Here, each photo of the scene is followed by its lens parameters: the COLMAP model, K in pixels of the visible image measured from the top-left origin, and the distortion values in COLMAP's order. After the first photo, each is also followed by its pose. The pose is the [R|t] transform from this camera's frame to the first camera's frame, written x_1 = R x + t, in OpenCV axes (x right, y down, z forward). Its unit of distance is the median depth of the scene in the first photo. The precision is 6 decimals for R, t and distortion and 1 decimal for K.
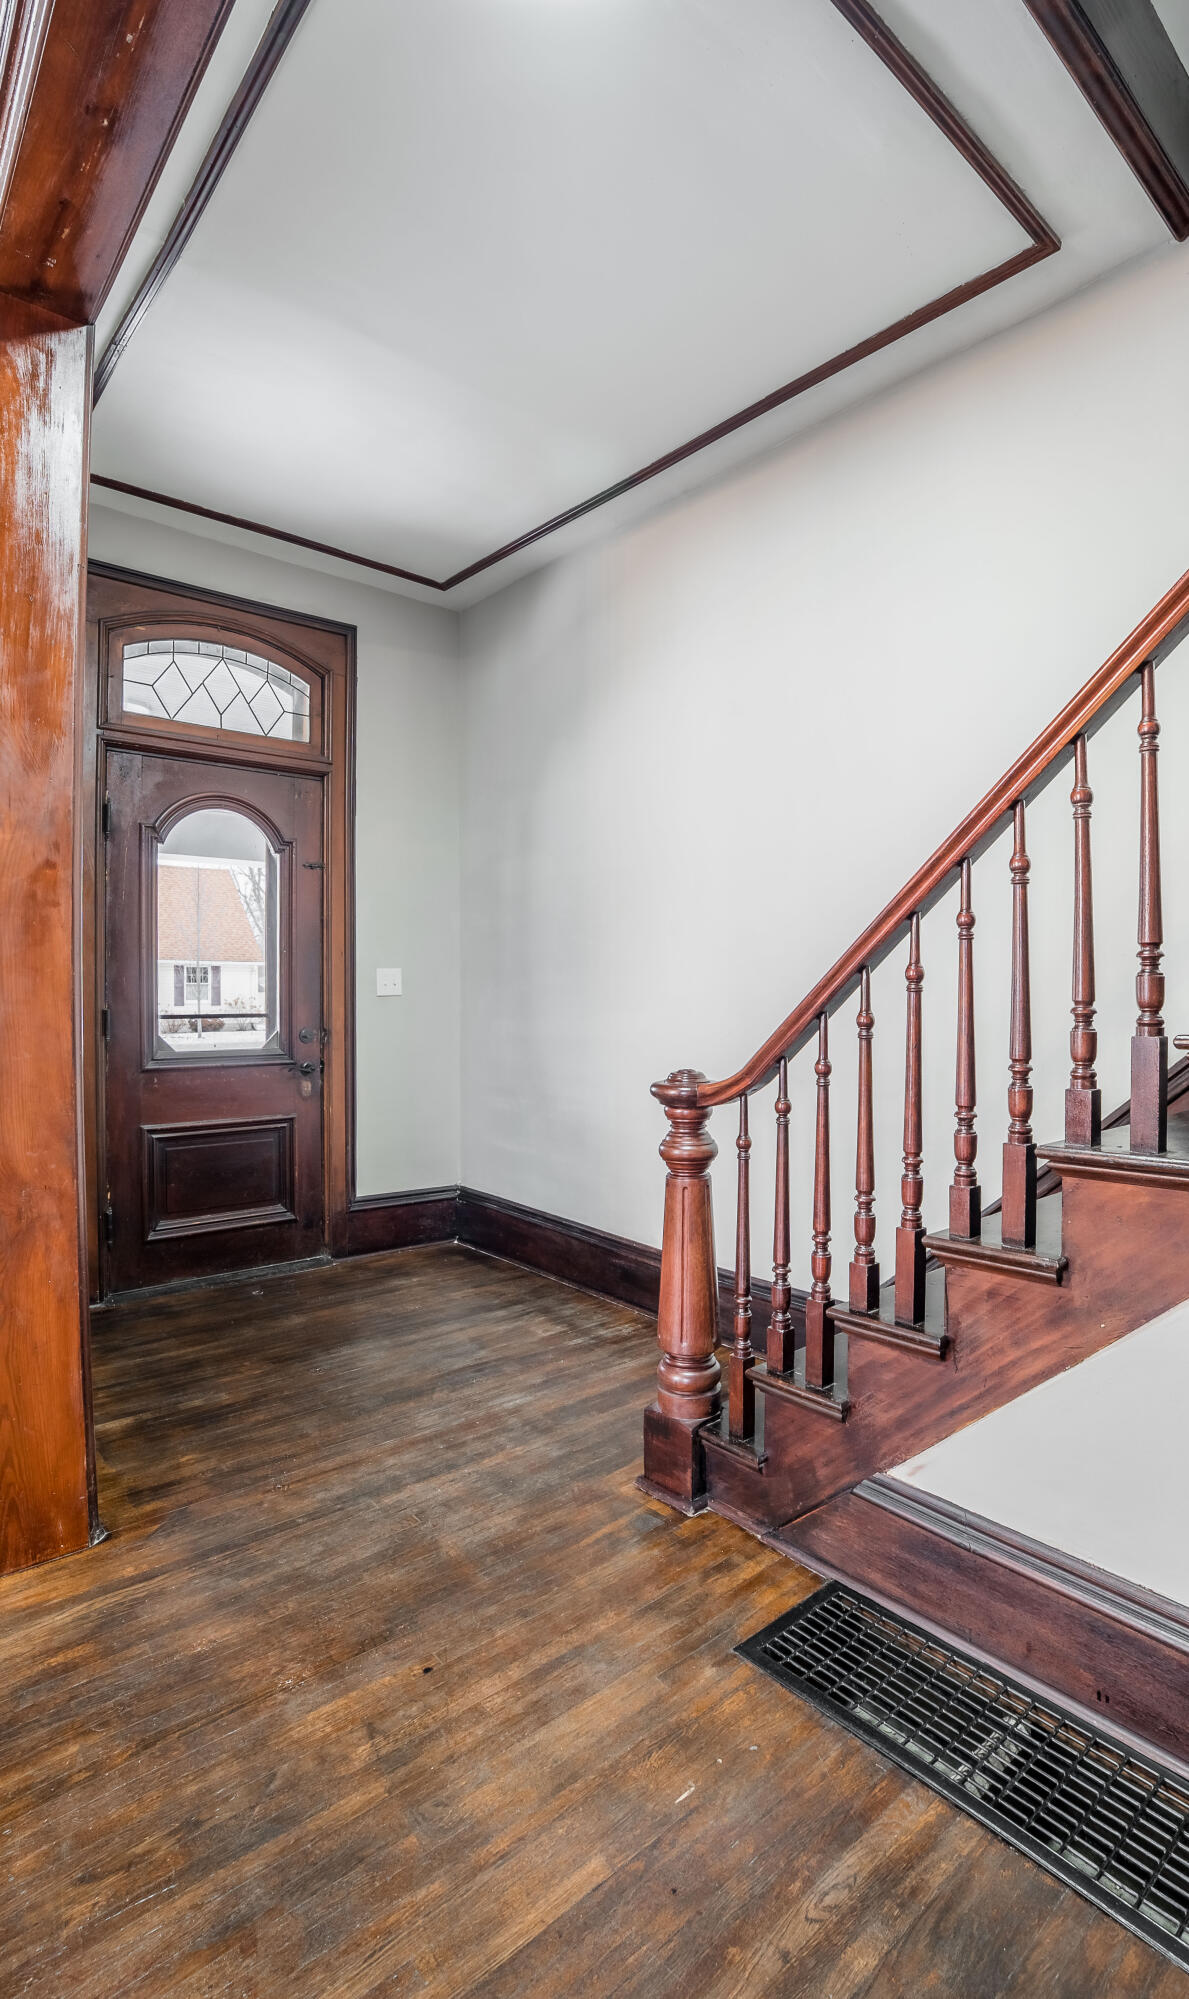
lens RADIAL K [[924.9, 0, 602.6], [0, 924.9, 996.6], [0, 0, 1]] dist [-0.038065, 0.000491]
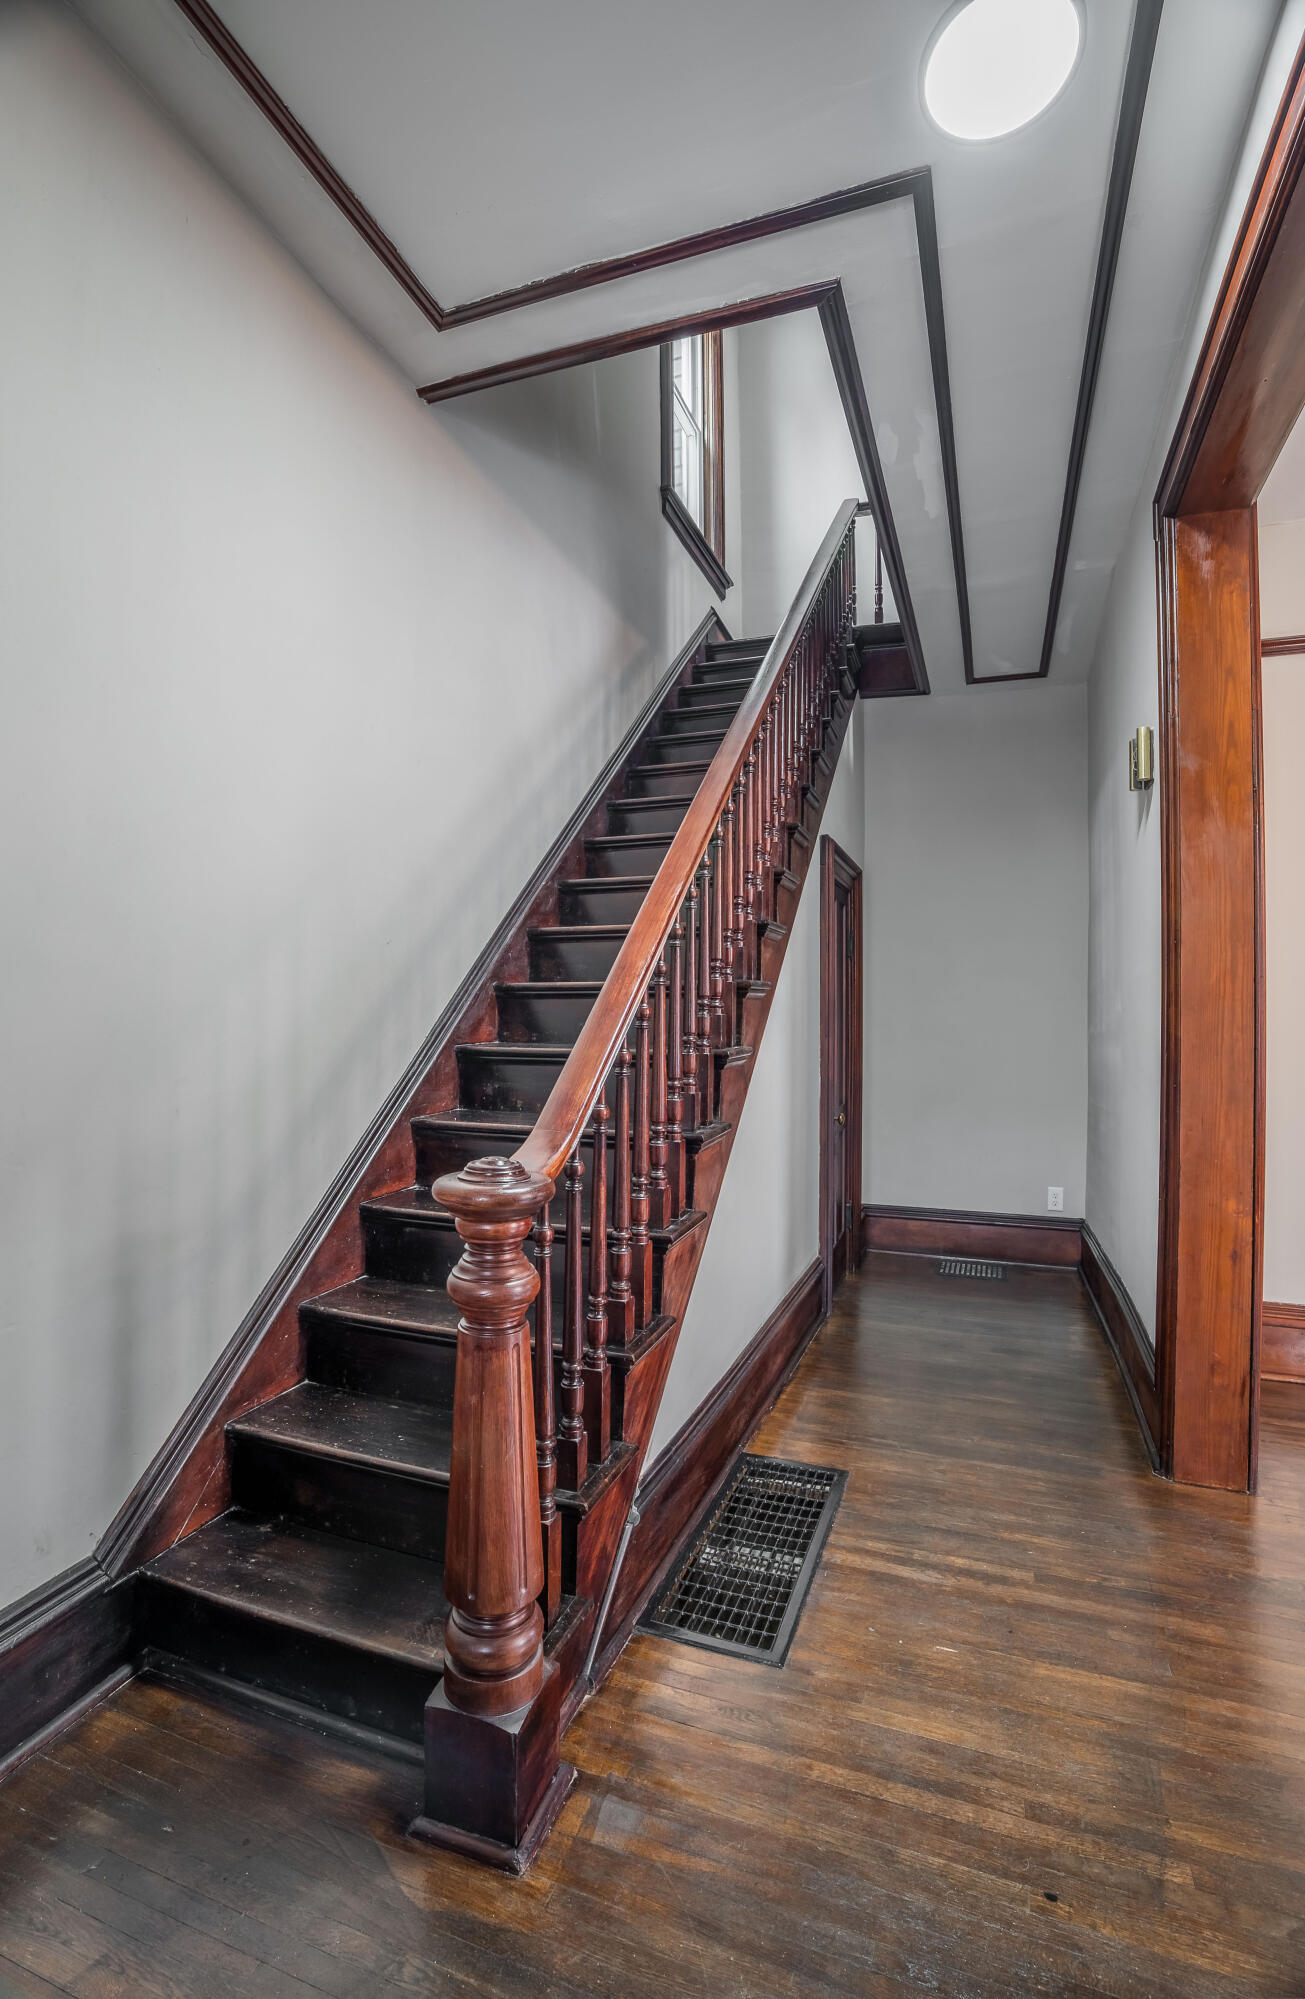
lens RADIAL K [[916.8, 0, 653.1], [0, 916.8, 1011.1], [0, 0, 1]] dist [-0.005634, 0.000529]
pose [[-0.503251, 0.015403, 0.864003, -0.757454], [-0.010104, 0.999668, -0.023706, -0.002961], [-0.864081, -0.020660, -0.502928, 1.813764]]
